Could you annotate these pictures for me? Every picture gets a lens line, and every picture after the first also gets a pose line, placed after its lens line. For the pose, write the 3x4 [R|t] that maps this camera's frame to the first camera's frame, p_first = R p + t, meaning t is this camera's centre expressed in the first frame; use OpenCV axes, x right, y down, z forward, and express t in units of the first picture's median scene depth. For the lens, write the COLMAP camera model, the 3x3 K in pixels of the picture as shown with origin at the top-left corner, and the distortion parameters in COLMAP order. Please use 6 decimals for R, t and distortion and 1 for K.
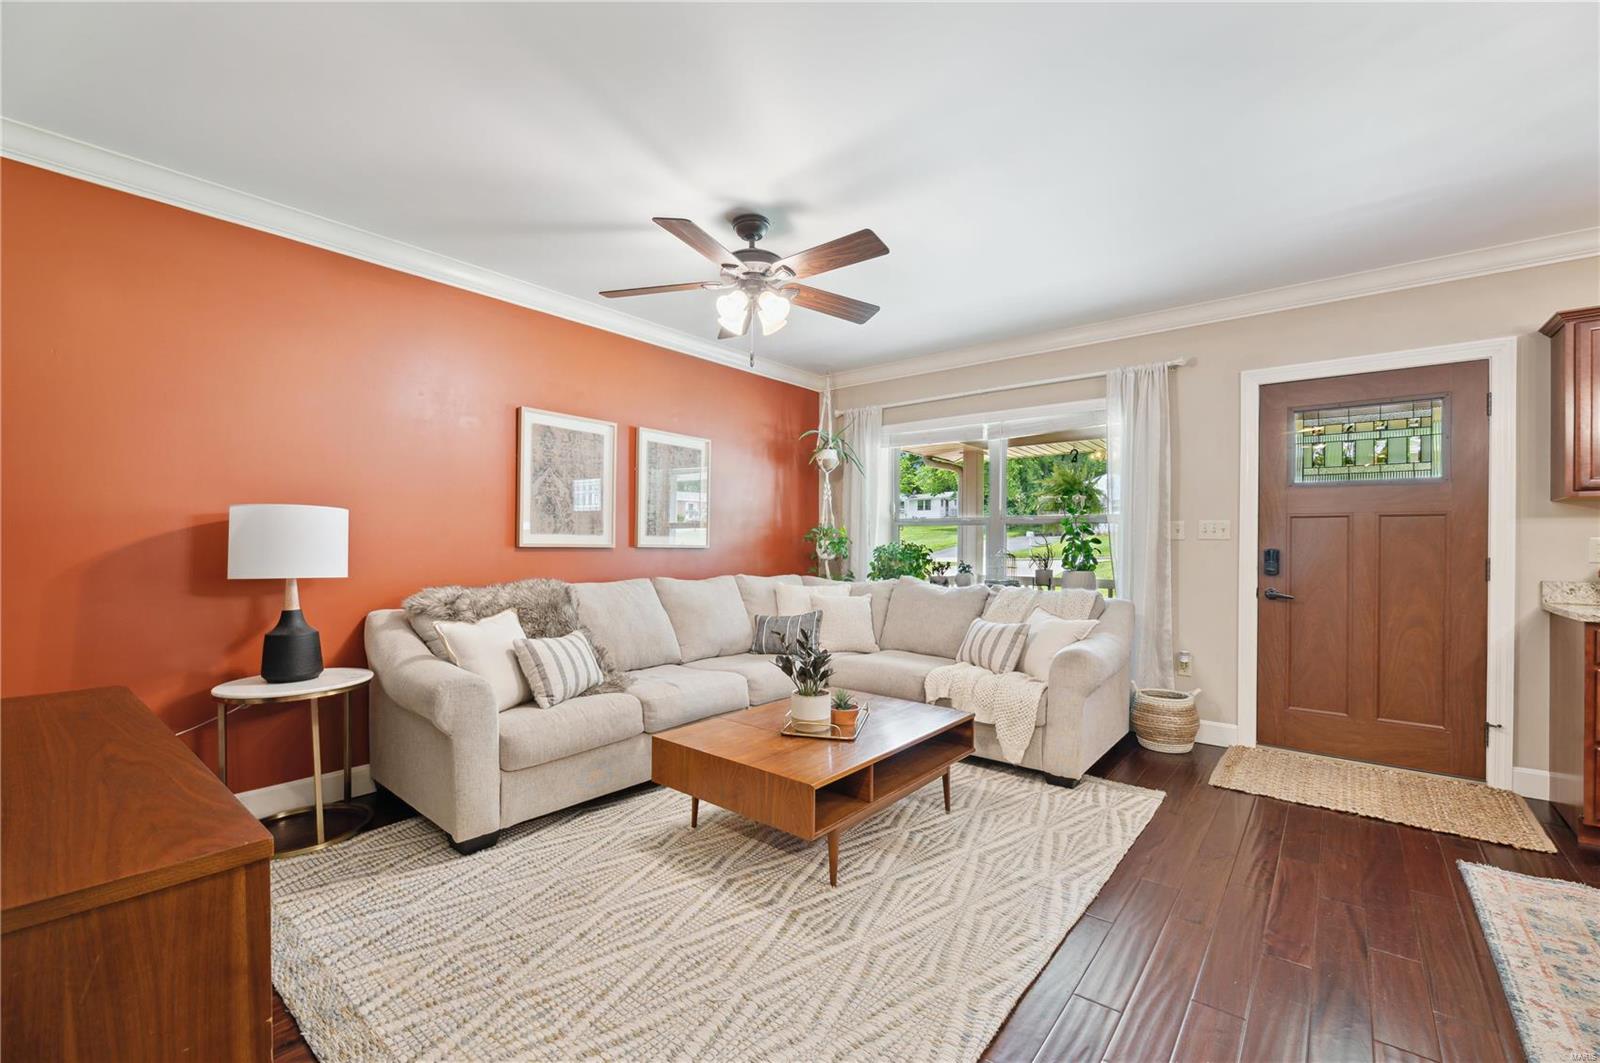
lens RADIAL K [[665.1, 0, 806.7], [0, 665.1, 538.6], [0, 0, 1]] dist [-0.003756, -0.000478]
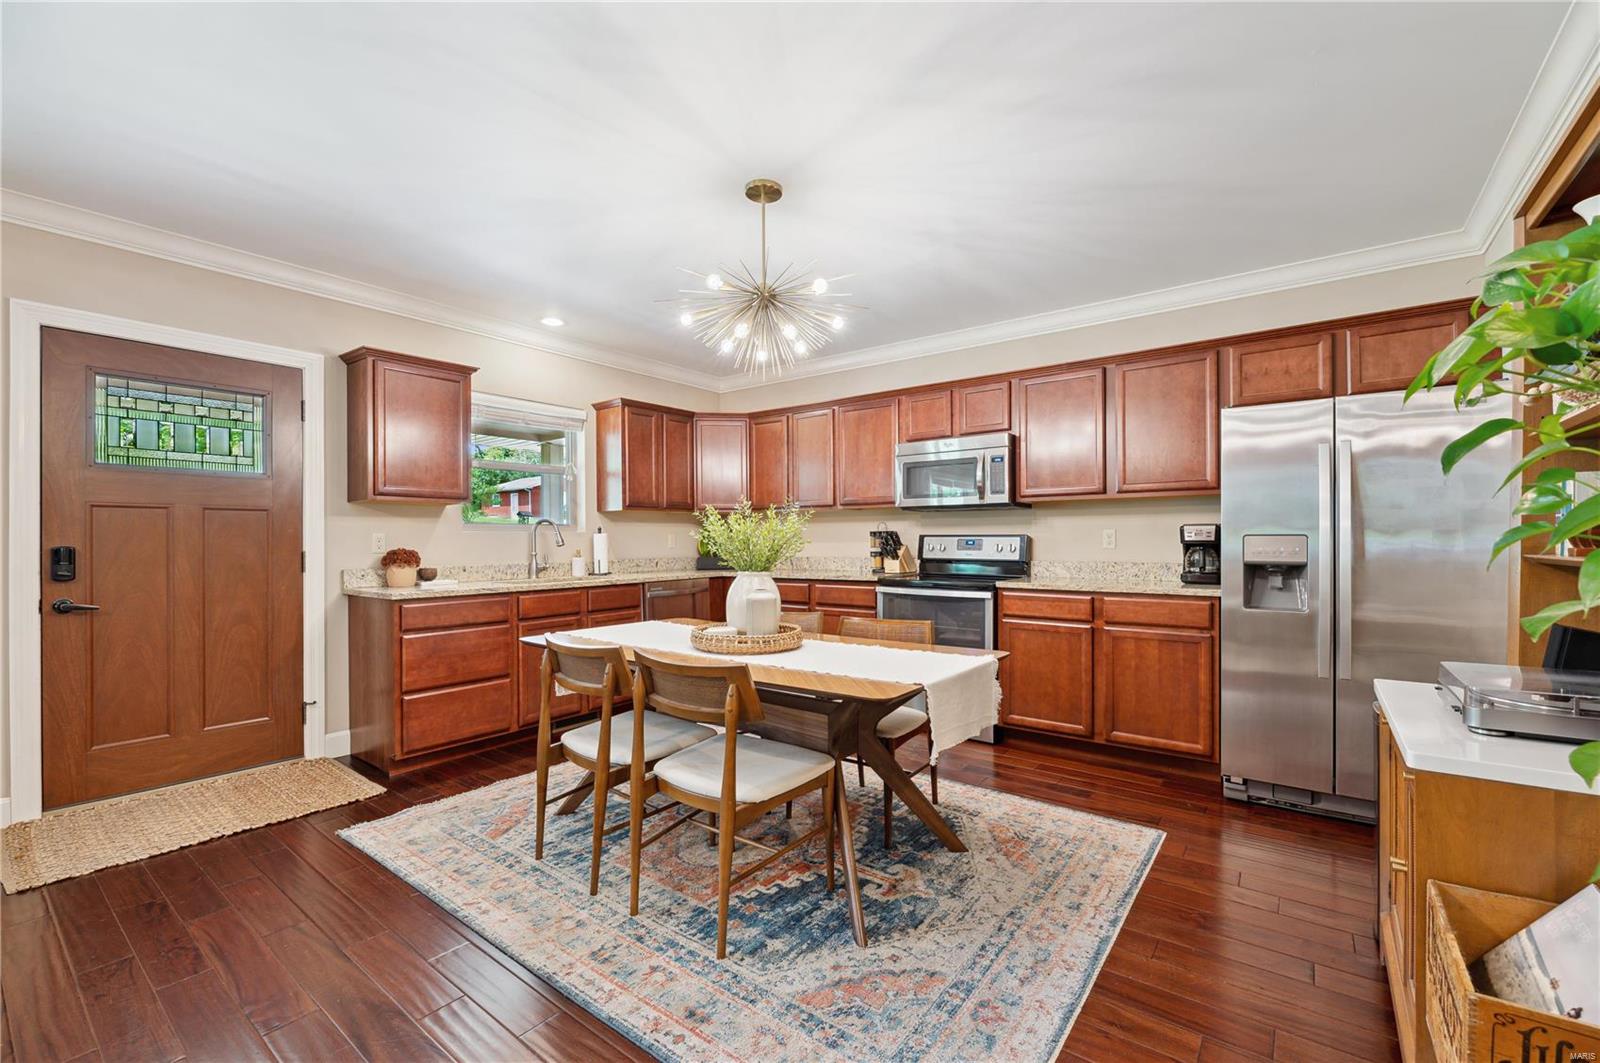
lens RADIAL K [[665.1, 0, 807.4], [0, 665.1, 536.9], [0, 0, 1]] dist [-0.003756, -0.000478]
pose [[-0.023554, -0.001555, 0.999721, -0.086142], [-0.002824, 0.999995, 0.001489, 0.001273], [-0.999719, -0.002788, -0.023559, 0.196979]]
